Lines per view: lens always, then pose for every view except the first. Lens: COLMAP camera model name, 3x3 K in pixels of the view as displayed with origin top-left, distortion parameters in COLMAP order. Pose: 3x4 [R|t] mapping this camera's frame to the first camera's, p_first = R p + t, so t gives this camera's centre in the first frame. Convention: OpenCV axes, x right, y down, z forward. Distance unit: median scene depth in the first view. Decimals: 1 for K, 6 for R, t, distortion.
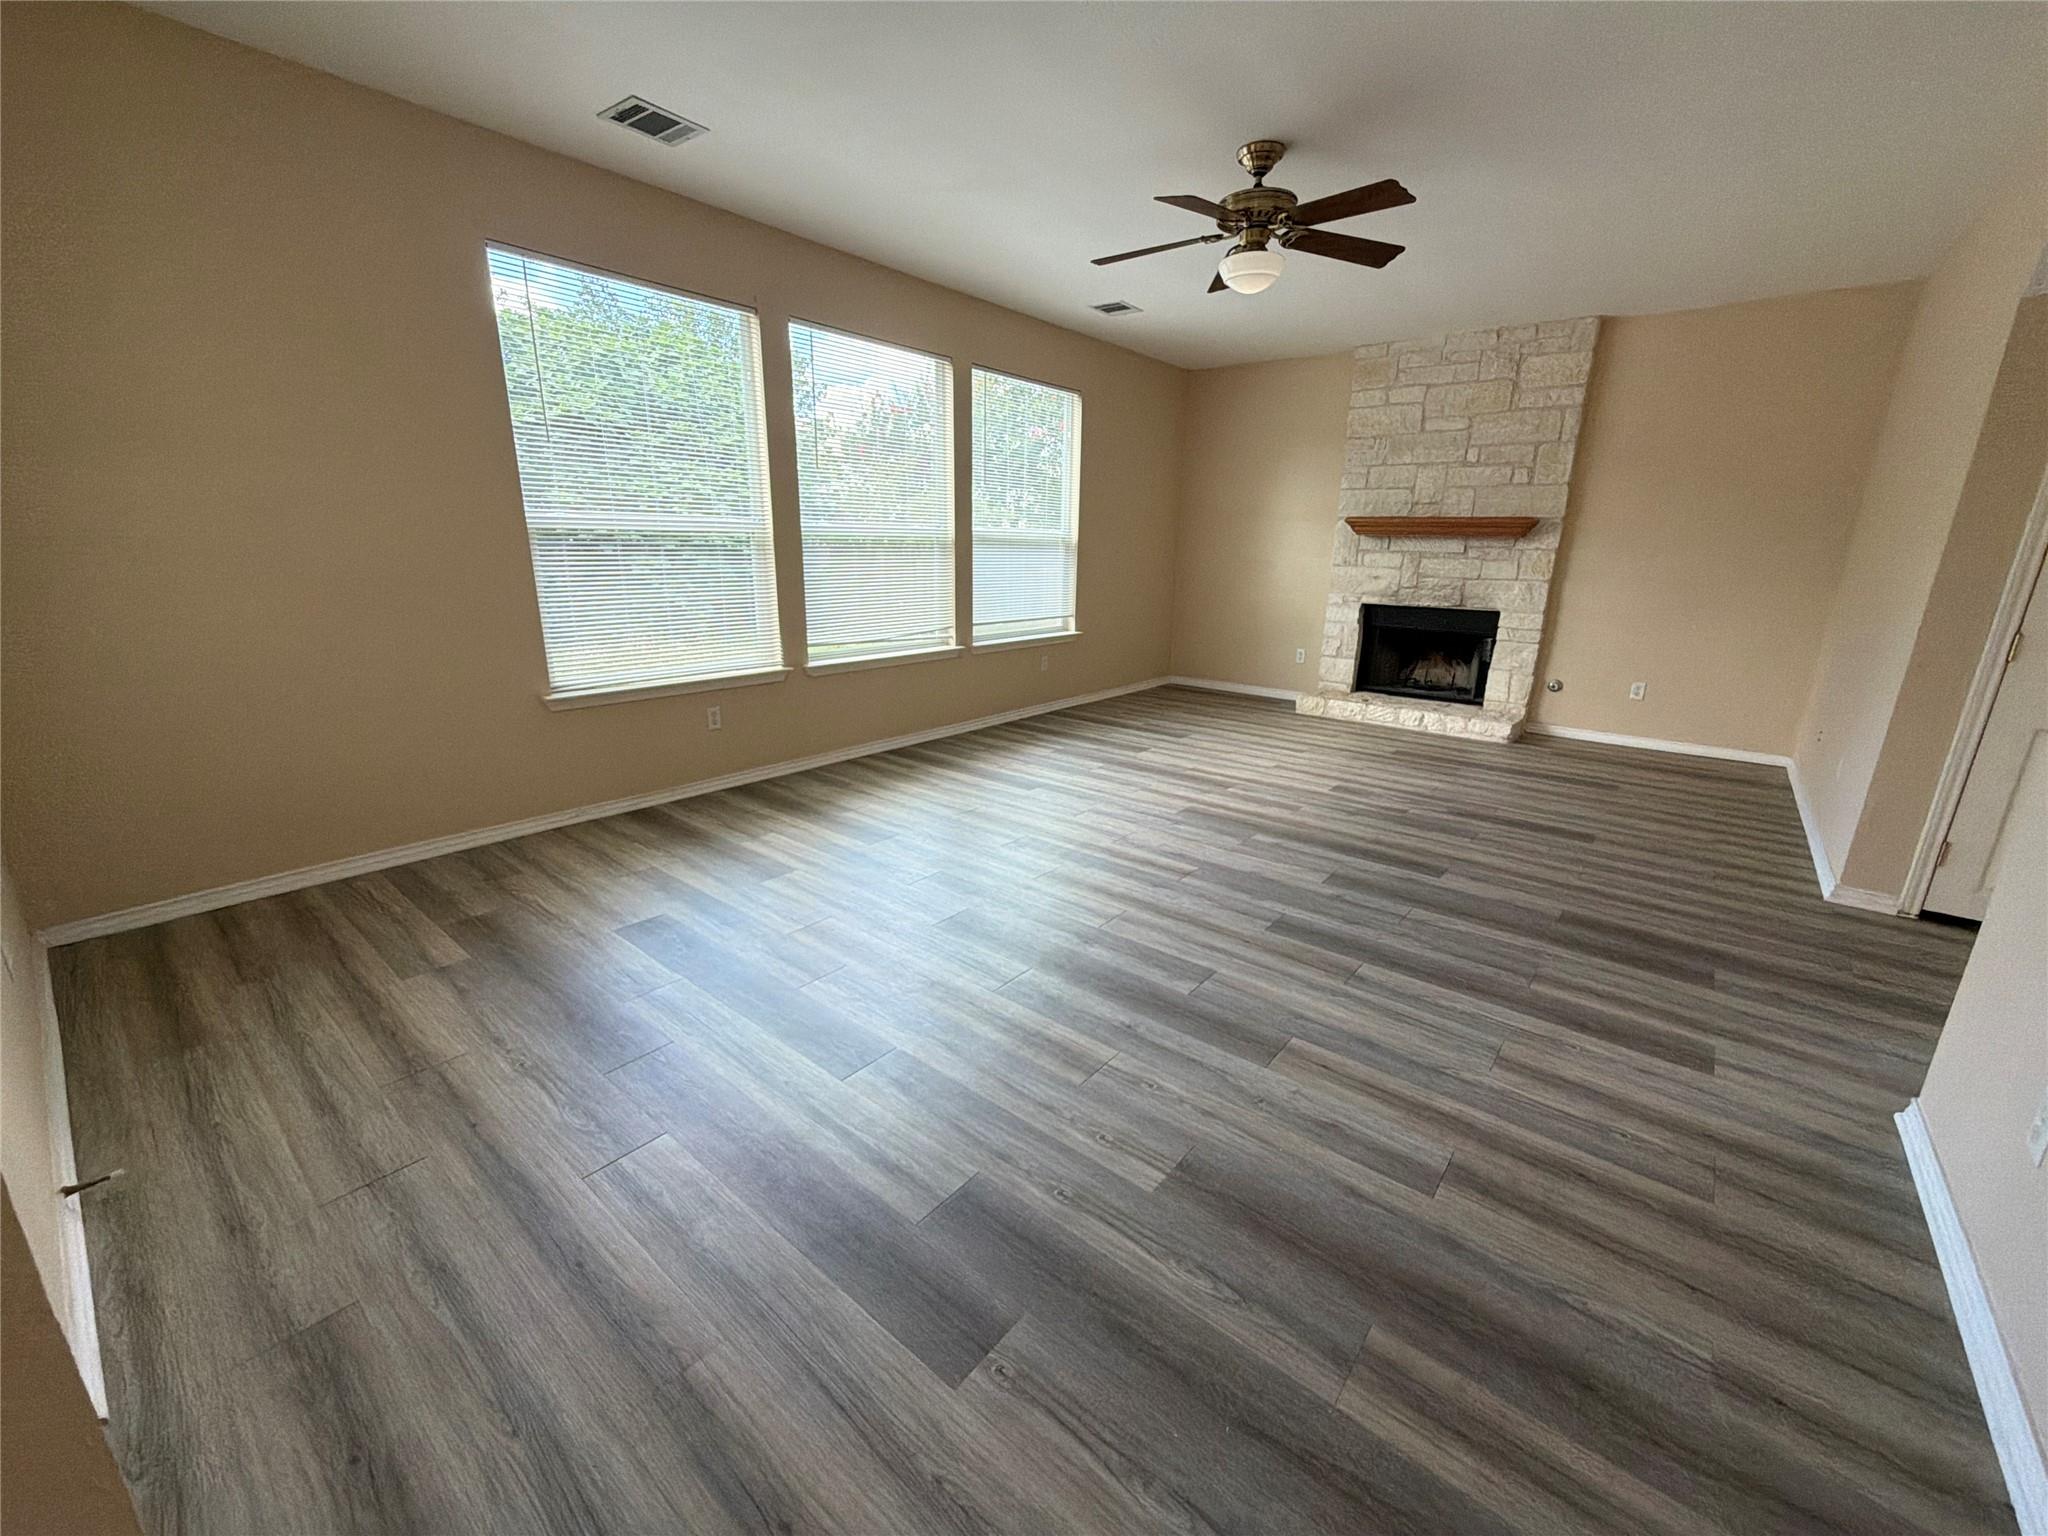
lens RADIAL K [[818.1, 0, 1027.7], [0, 818.1, 772.0], [0, 0, 1]] dist [-0.000726, 0.000054]
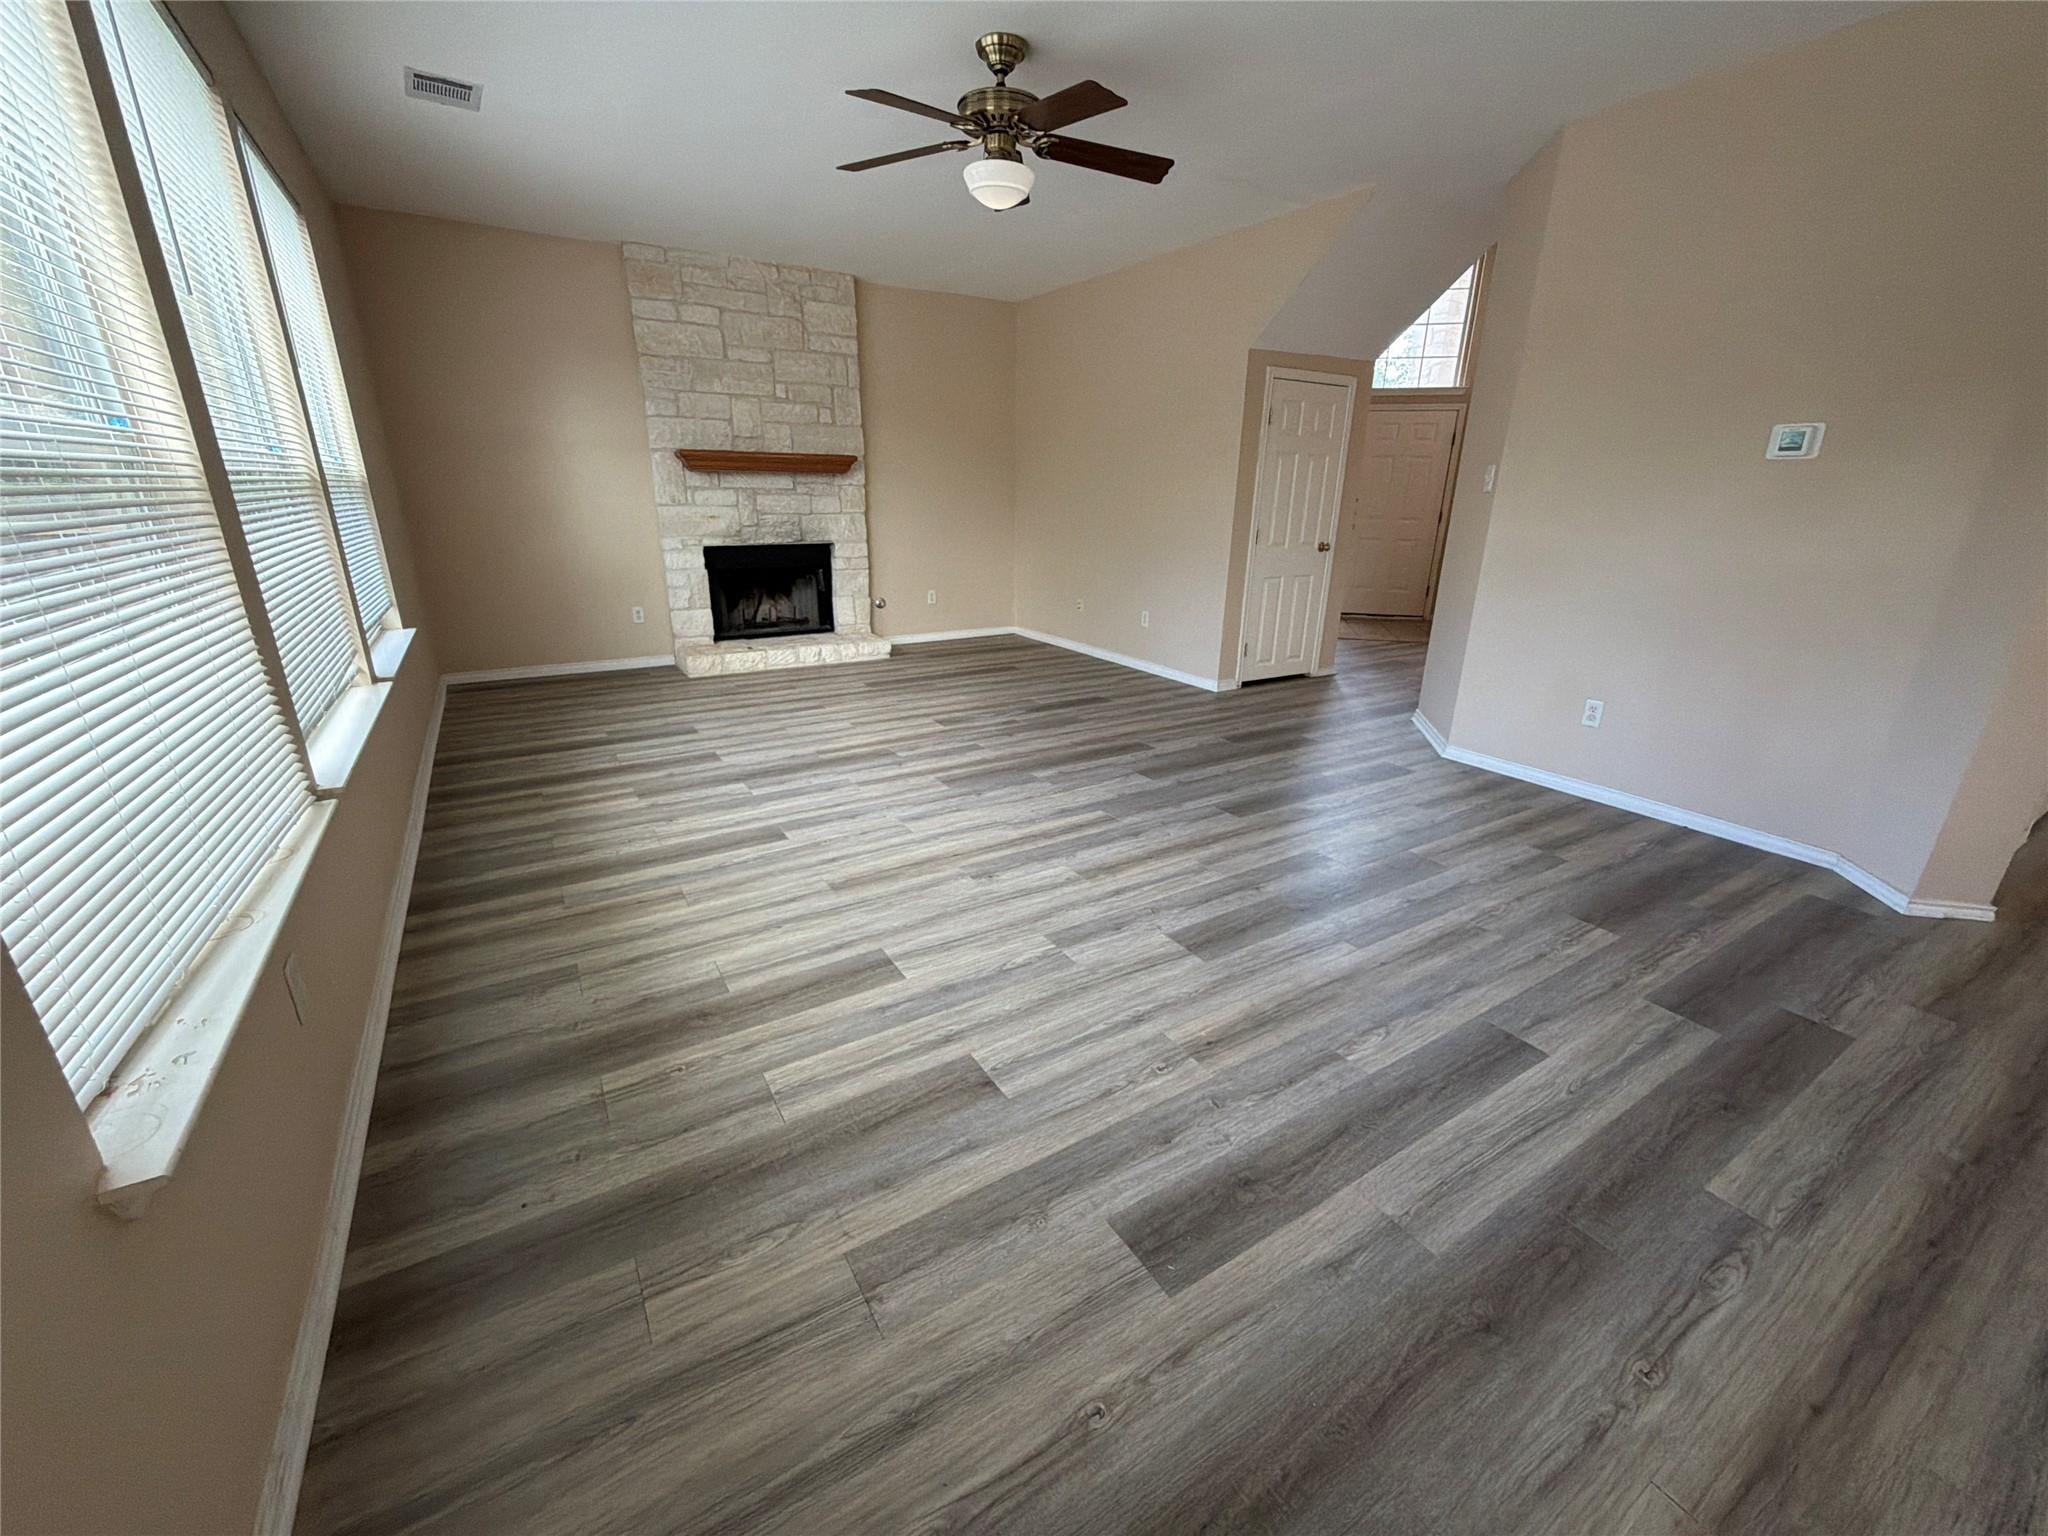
lens RADIAL K [[818.1, 0, 1025.9], [0, 818.1, 768.8], [0, 0, 1]] dist [-0.000726, 0.000054]
pose [[0.322128, -0.320123, 0.890929, -0.515769], [0.251223, 0.936258, 0.245577, -0.148817], [-0.912754, 0.144714, 0.382017, 0.495583]]
